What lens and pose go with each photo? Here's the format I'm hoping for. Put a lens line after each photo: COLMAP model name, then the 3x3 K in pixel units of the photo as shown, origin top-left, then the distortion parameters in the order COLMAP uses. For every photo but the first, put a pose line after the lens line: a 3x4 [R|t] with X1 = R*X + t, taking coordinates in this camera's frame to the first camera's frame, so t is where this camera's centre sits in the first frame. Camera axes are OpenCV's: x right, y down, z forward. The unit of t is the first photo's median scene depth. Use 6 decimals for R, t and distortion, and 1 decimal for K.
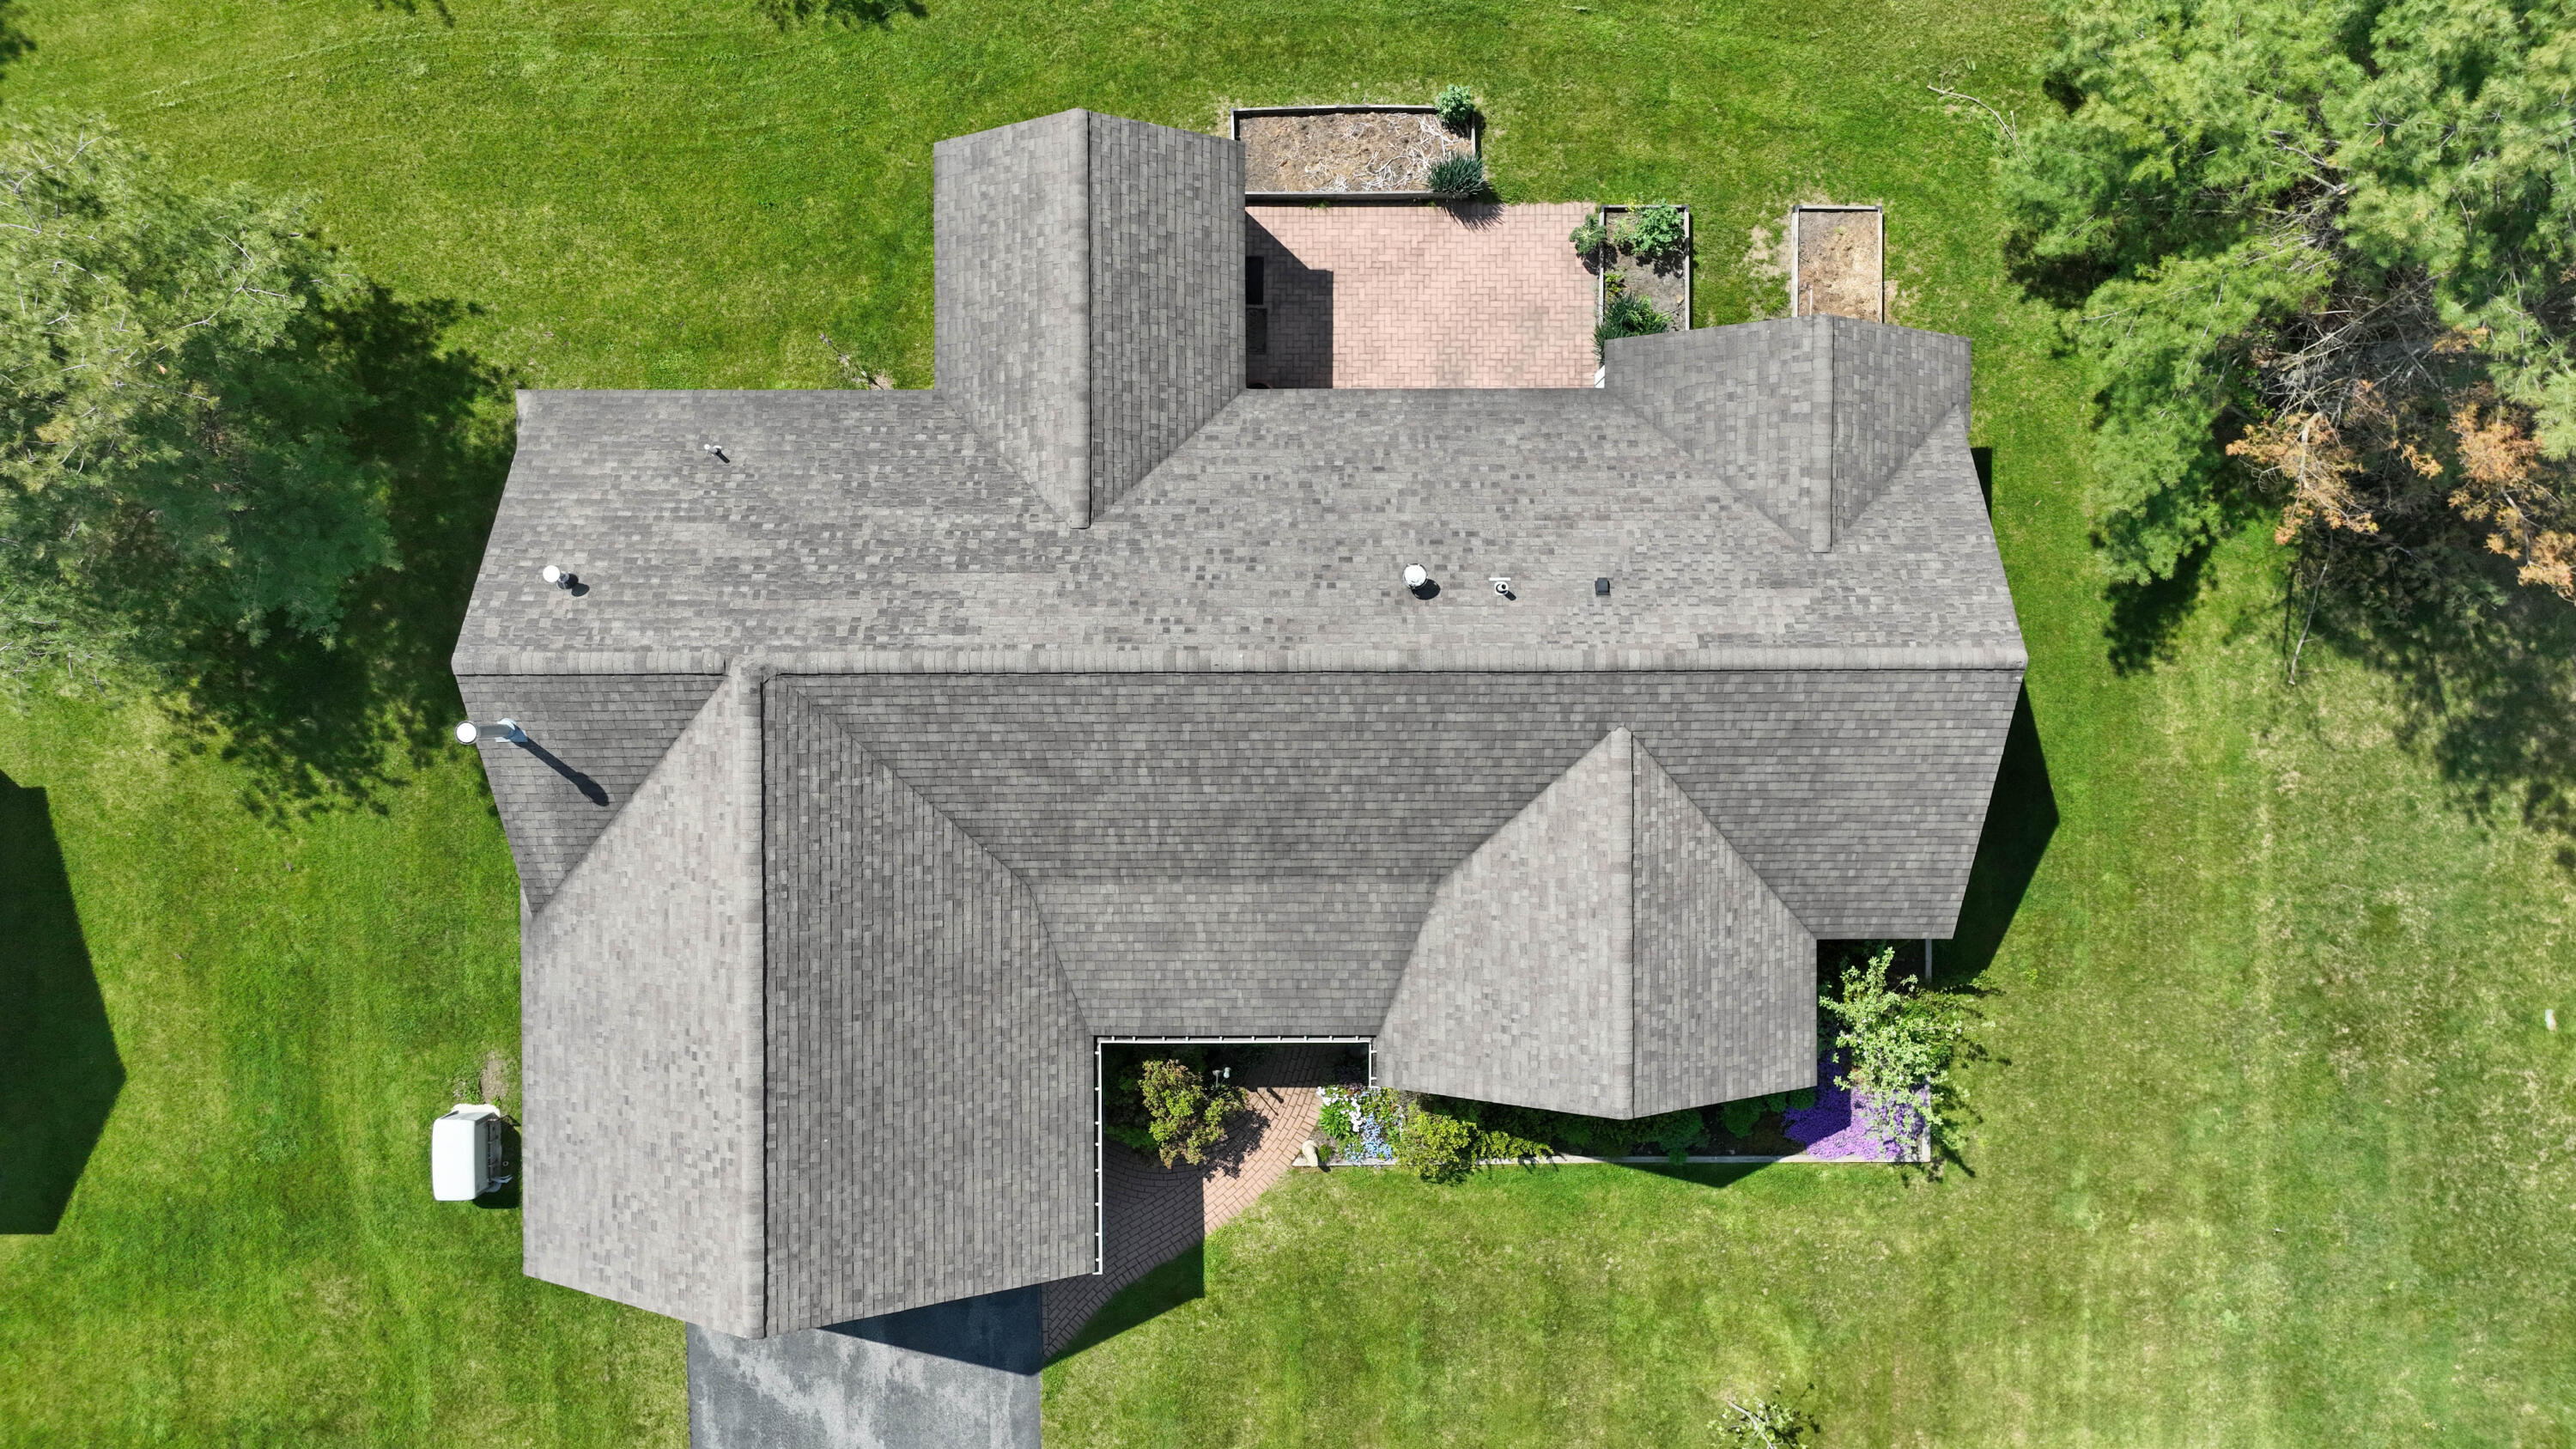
lens RADIAL K [[1808.5, 0, 1288.0], [0, 1808.5, 724.5], [0, 0, 1]] dist [0.005968, 0.004488]
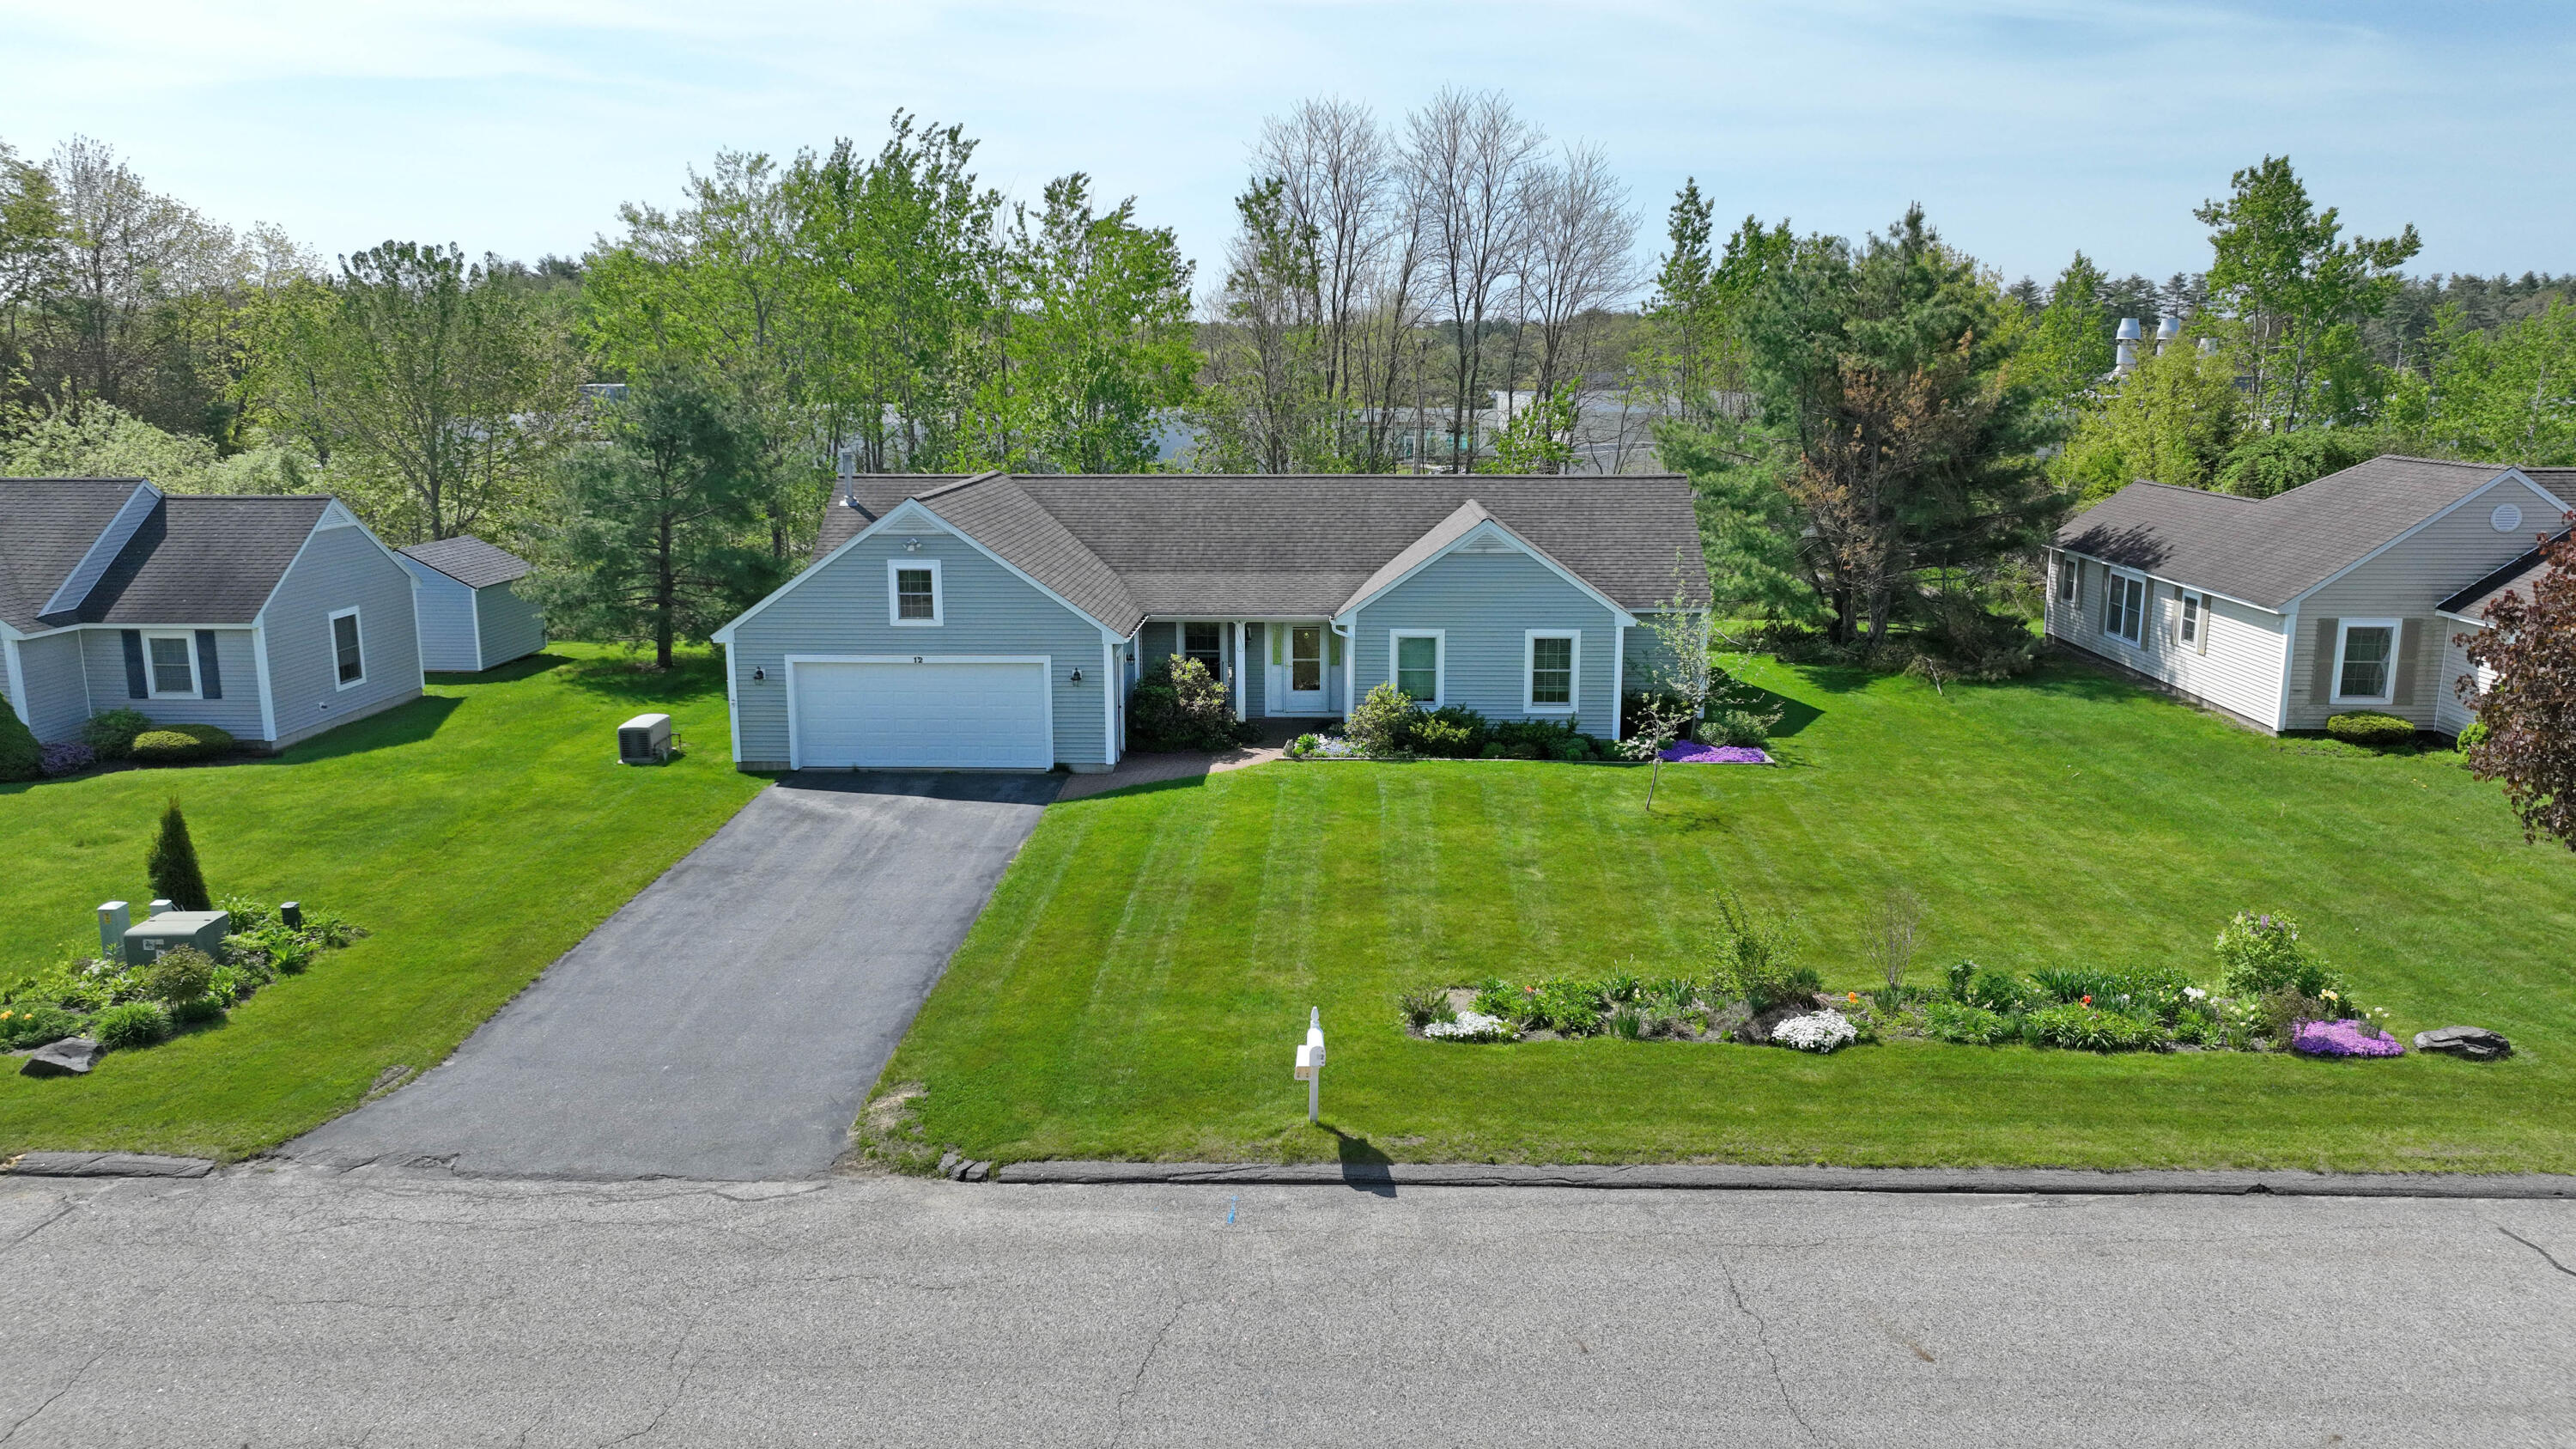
lens RADIAL K [[1808.5, 0, 1288.0], [0, 1808.5, 724.5], [0, 0, 1]] dist [0.005968, 0.004488]
pose [[0.999935, -0.001095, 0.011328, -0.015489], [-0.001236, 0.979019, 0.203768, -0.142680], [-0.011313, -0.203768, 0.978954, -0.779677]]
